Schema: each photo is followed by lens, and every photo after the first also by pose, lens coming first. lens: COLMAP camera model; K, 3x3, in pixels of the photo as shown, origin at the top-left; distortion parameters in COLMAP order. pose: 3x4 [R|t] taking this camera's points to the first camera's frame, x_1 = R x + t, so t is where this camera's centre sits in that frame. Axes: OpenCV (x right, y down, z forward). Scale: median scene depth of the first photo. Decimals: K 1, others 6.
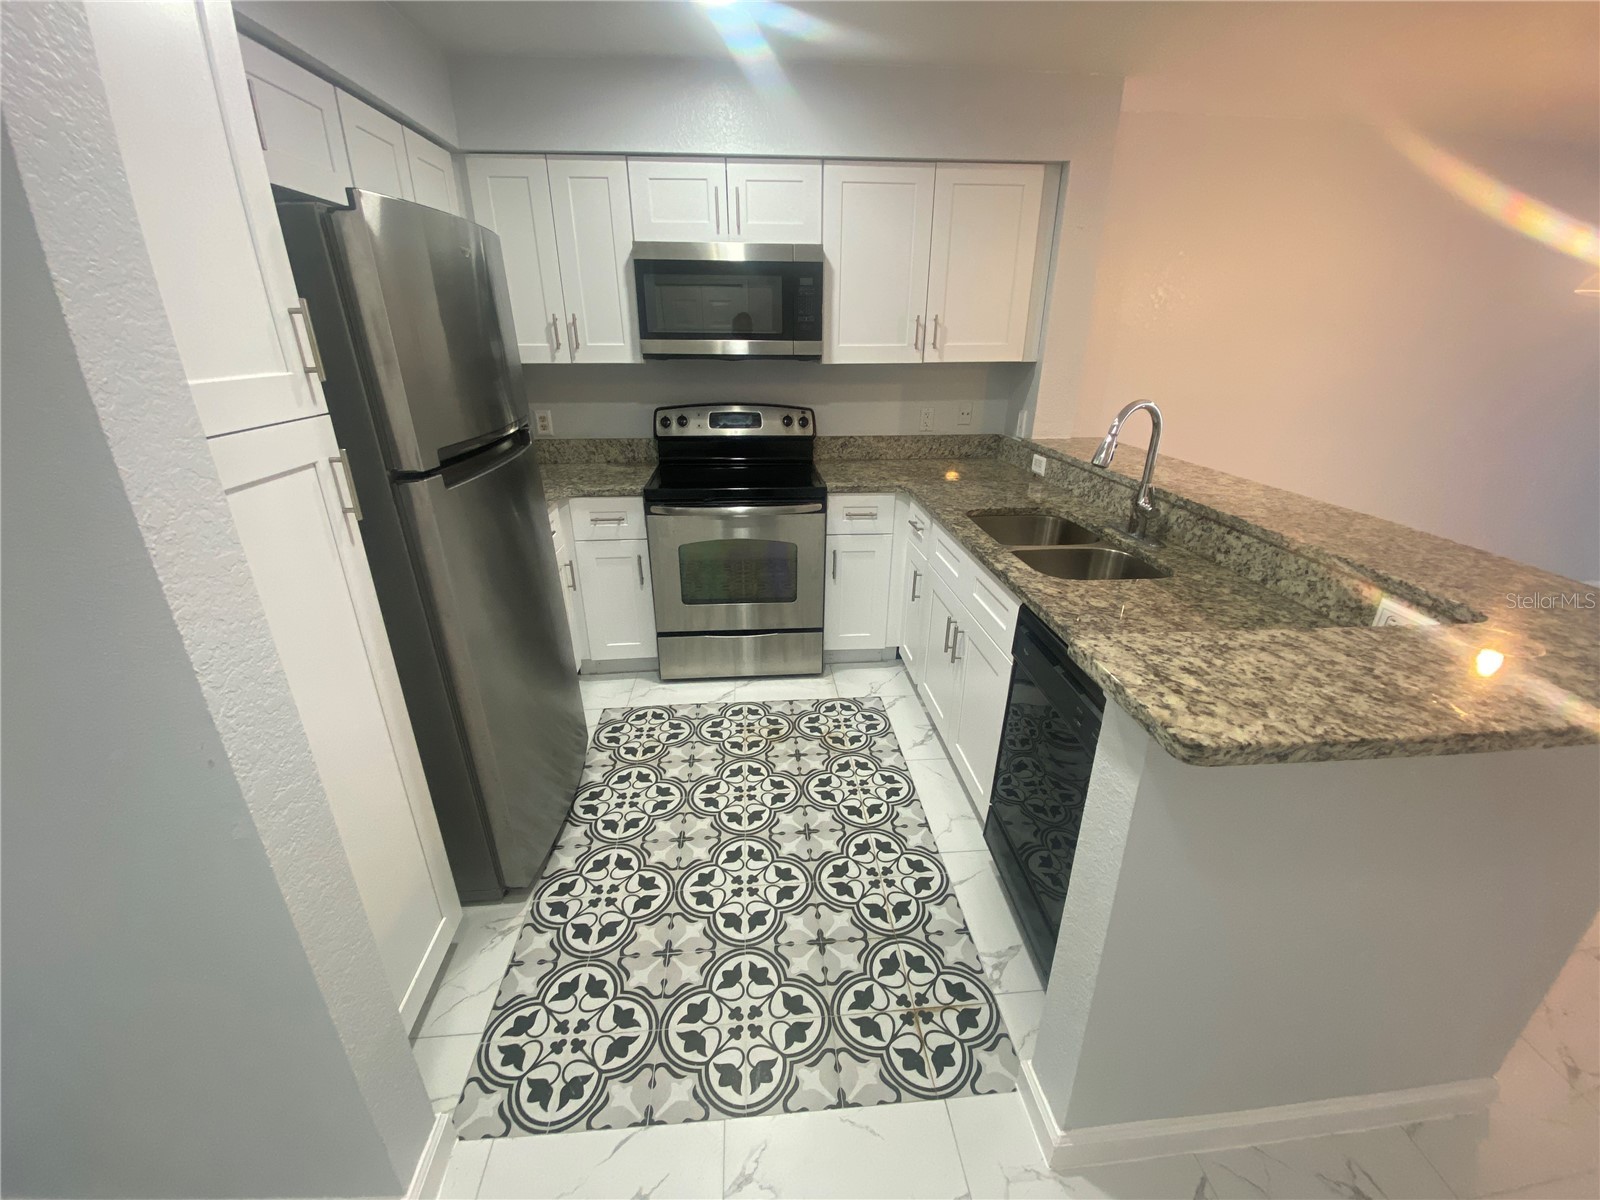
lens RADIAL K [[644.3, 0, 793.0], [0, 644.3, 604.1], [0, 0, 1]] dist [0.006905, -0.014642]
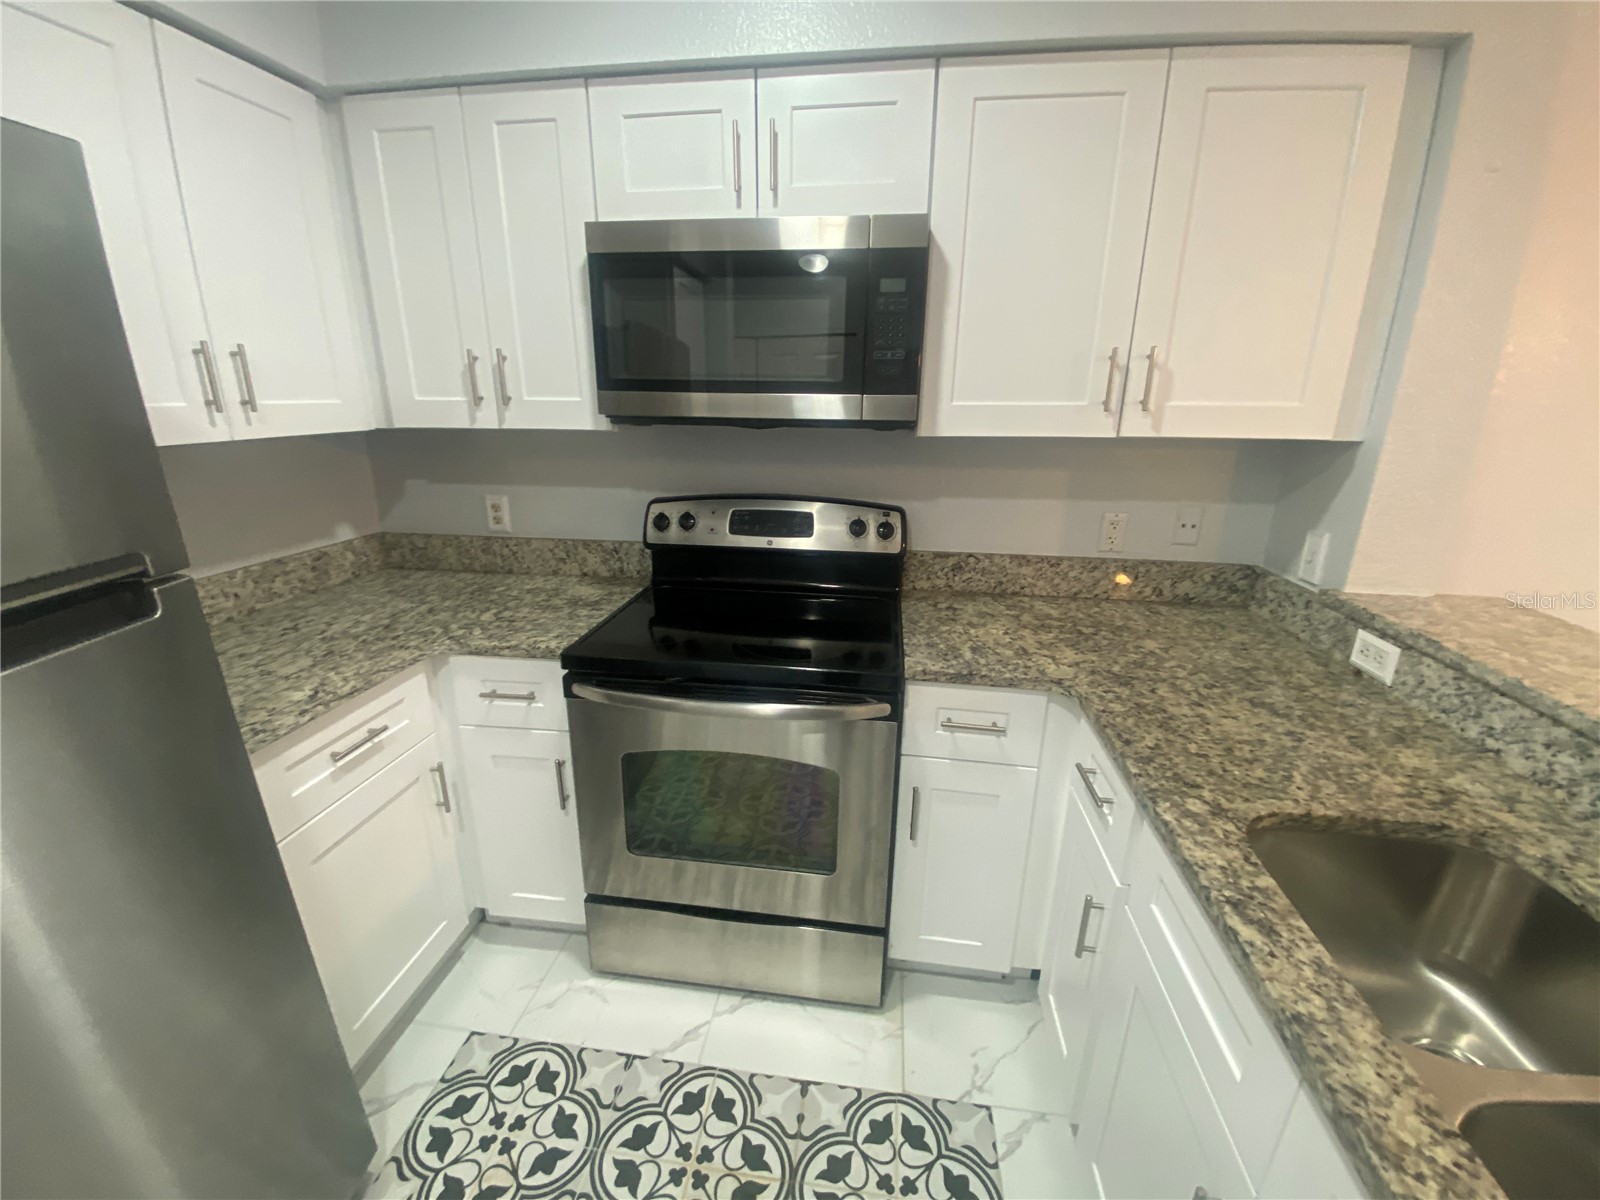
lens RADIAL K [[644.3, 0, 797.0], [0, 644.3, 600.0], [0, 0, 1]] dist [0.006905, -0.014642]
pose [[0.976627, 0.070868, -0.202920, 0.071221], [-0.088826, 0.992765, -0.080793, -0.199421], [0.195726, 0.096929, 0.975857, 0.506407]]
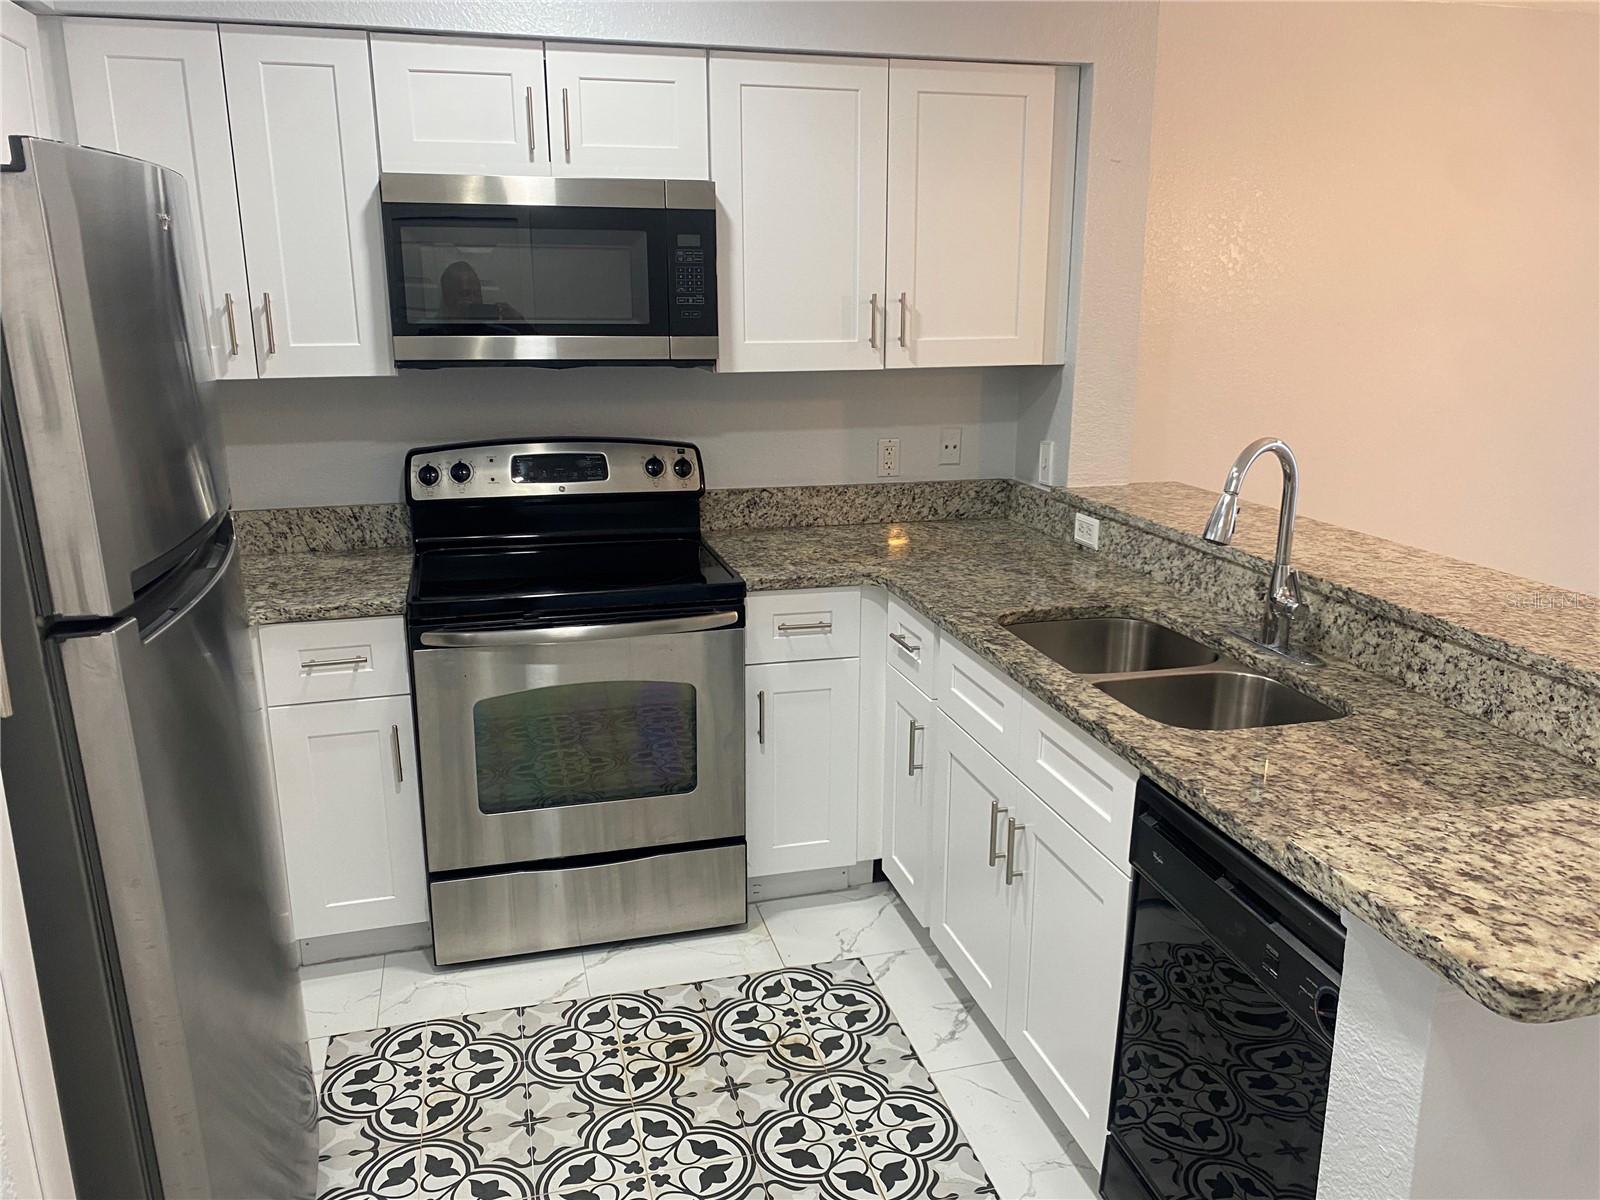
lens RADIAL K [[1224.5, 0, 800.4], [0, 1224.5, 588.8], [0, 0, 1]] dist [0.033519, -0.037701]
pose [[0.982141, -0.043556, 0.183034, -0.099055], [0.070727, 0.986951, -0.144655, -0.018756], [-0.174345, 0.155017, 0.972406, -0.056713]]
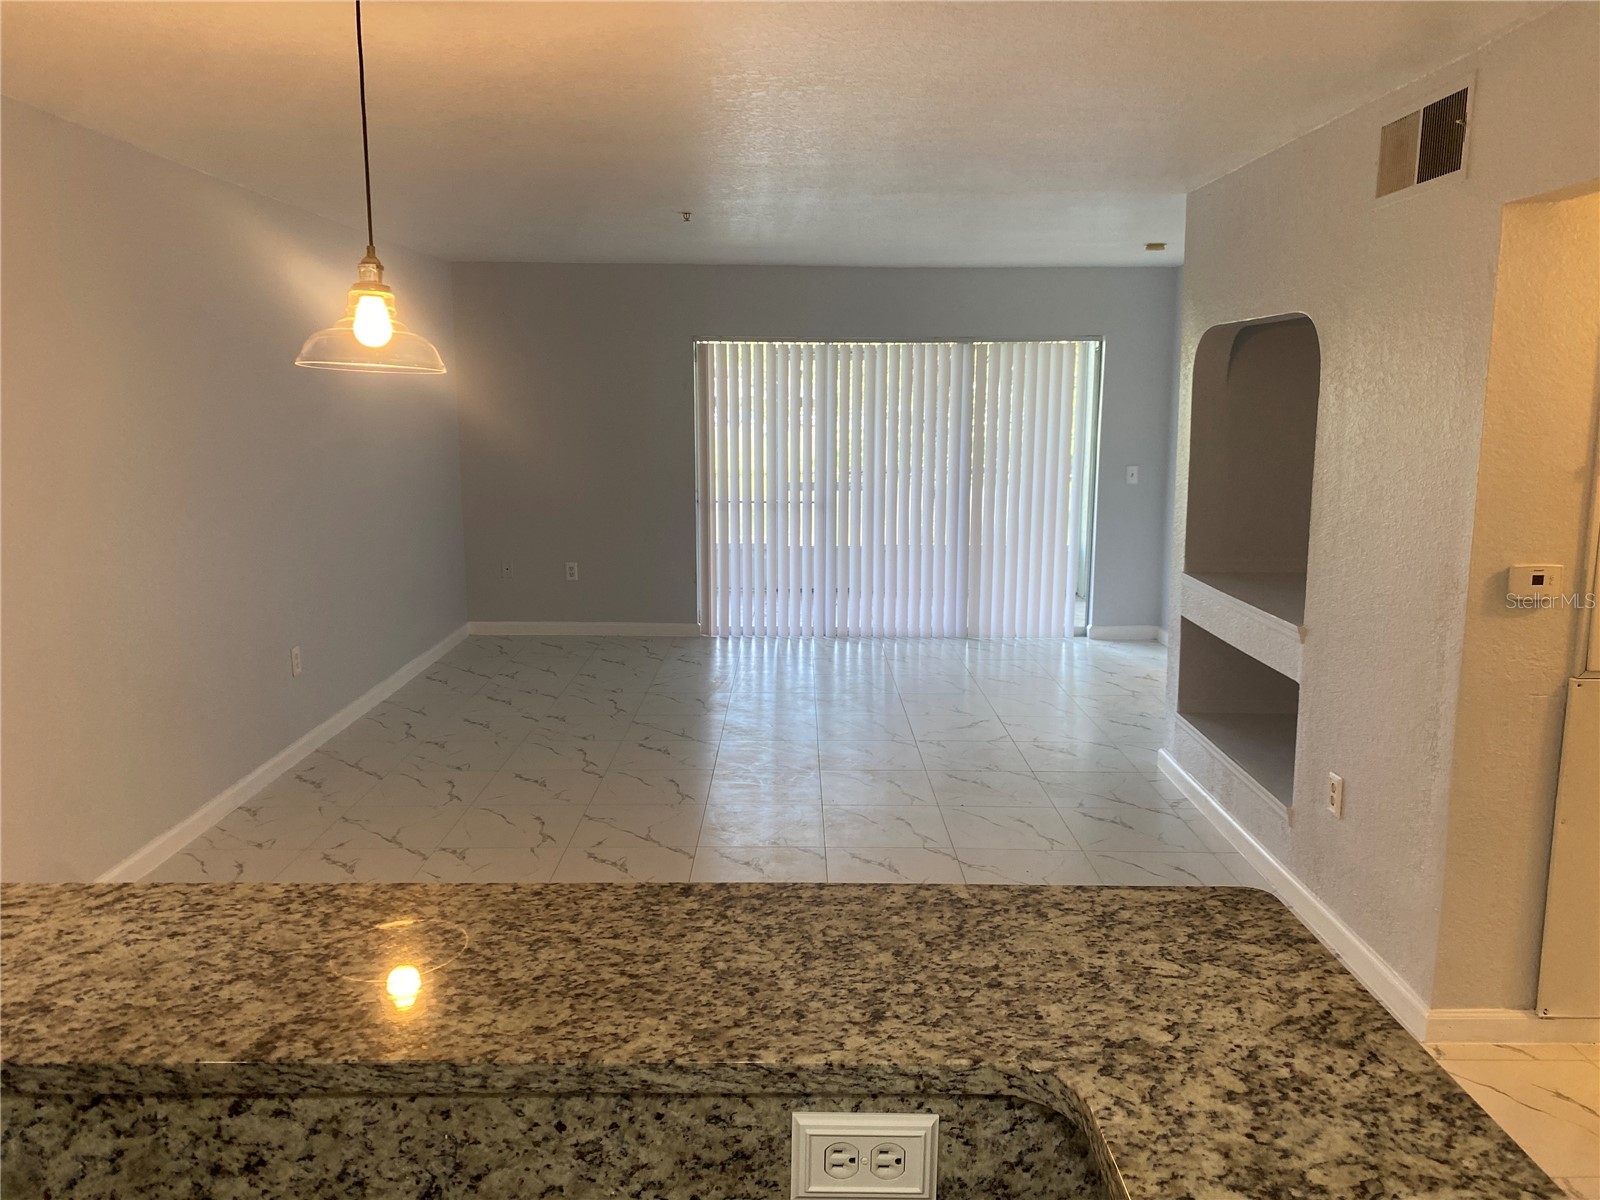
lens RADIAL K [[1224.5, 0, 809.4], [0, 1224.5, 604.4], [0, 0, 1]] dist [0.033519, -0.037701]
pose [[0.067128, -0.164010, 0.984172, 0.102495], [0.379668, 0.916389, 0.126817, -0.204608], [-0.922684, 0.365146, 0.123785, 0.393825]]
